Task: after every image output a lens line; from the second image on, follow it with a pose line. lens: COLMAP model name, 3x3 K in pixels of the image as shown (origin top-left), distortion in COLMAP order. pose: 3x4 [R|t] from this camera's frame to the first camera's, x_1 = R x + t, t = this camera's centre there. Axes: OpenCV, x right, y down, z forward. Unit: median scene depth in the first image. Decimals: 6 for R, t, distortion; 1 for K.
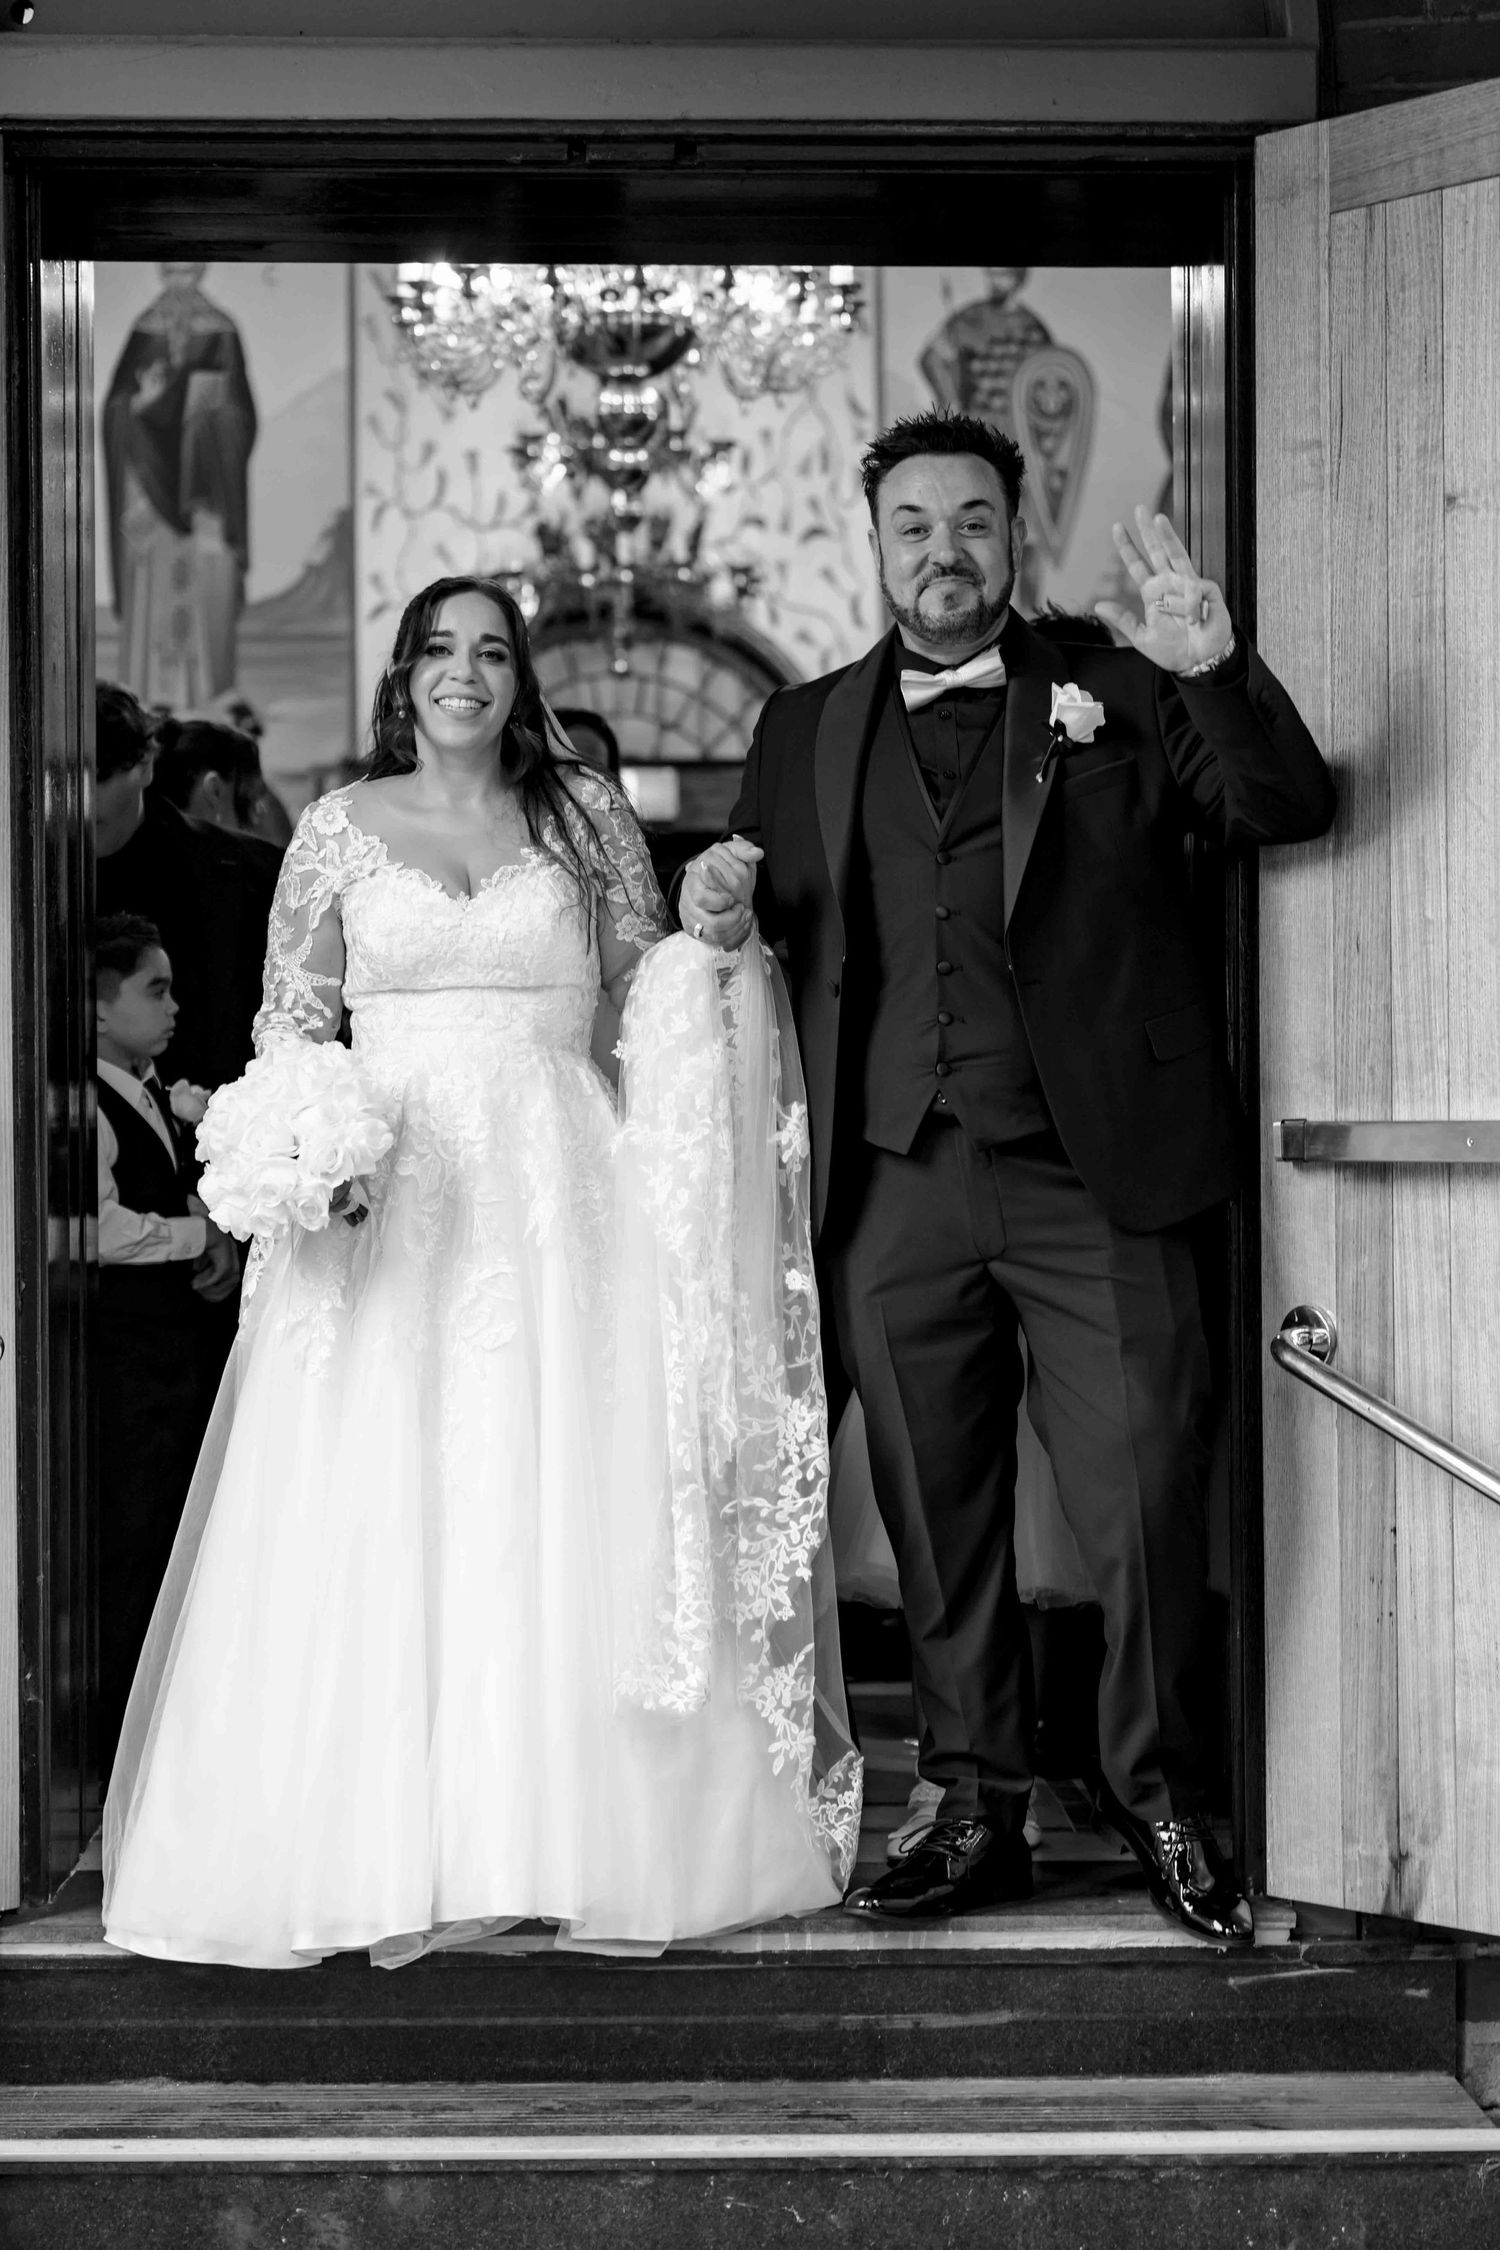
lens RADIAL K [[4459.8, 0, 754.2], [0, 4459.8, 1121.1], [0, 0, 1]] dist [-0.033951, 0.000000]
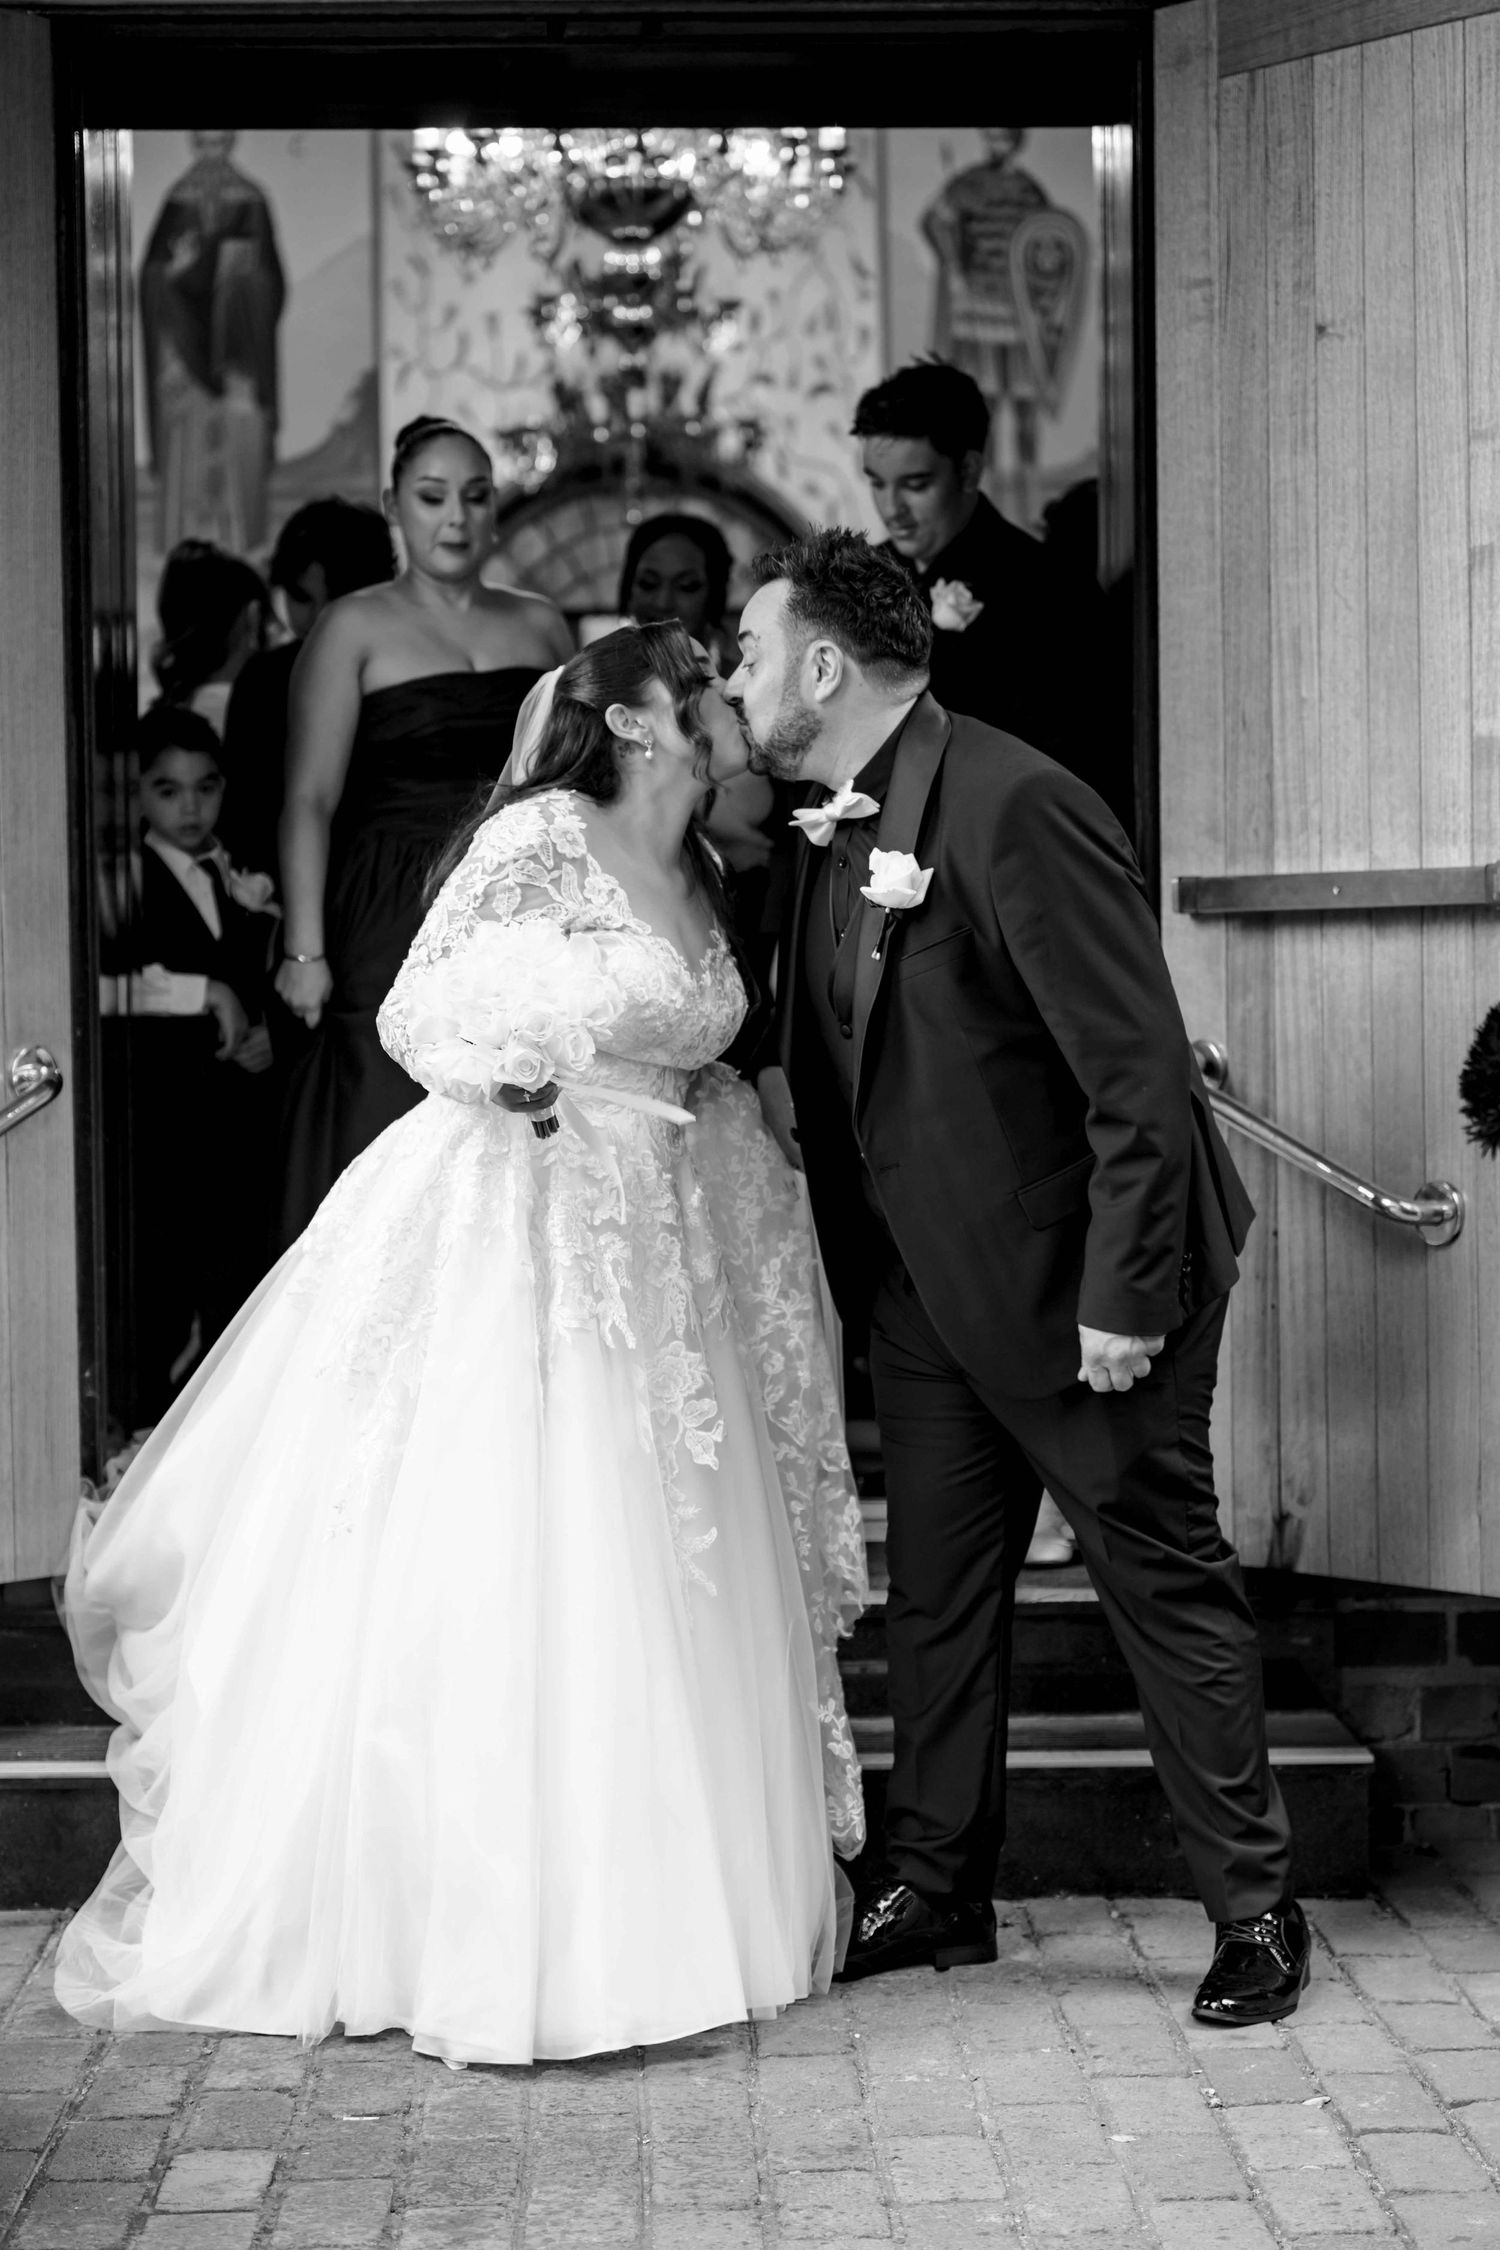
lens RADIAL K [[4459.8, 0, 746.0], [0, 4459.8, 1128.6], [0, 0, 1]] dist [-0.033951, 0.000000]
pose [[0.999919, -0.006092, -0.011176, 0.019346], [0.006422, 0.999535, 0.029793, 0.028445], [0.010989, -0.029862, 0.999494, -0.139193]]
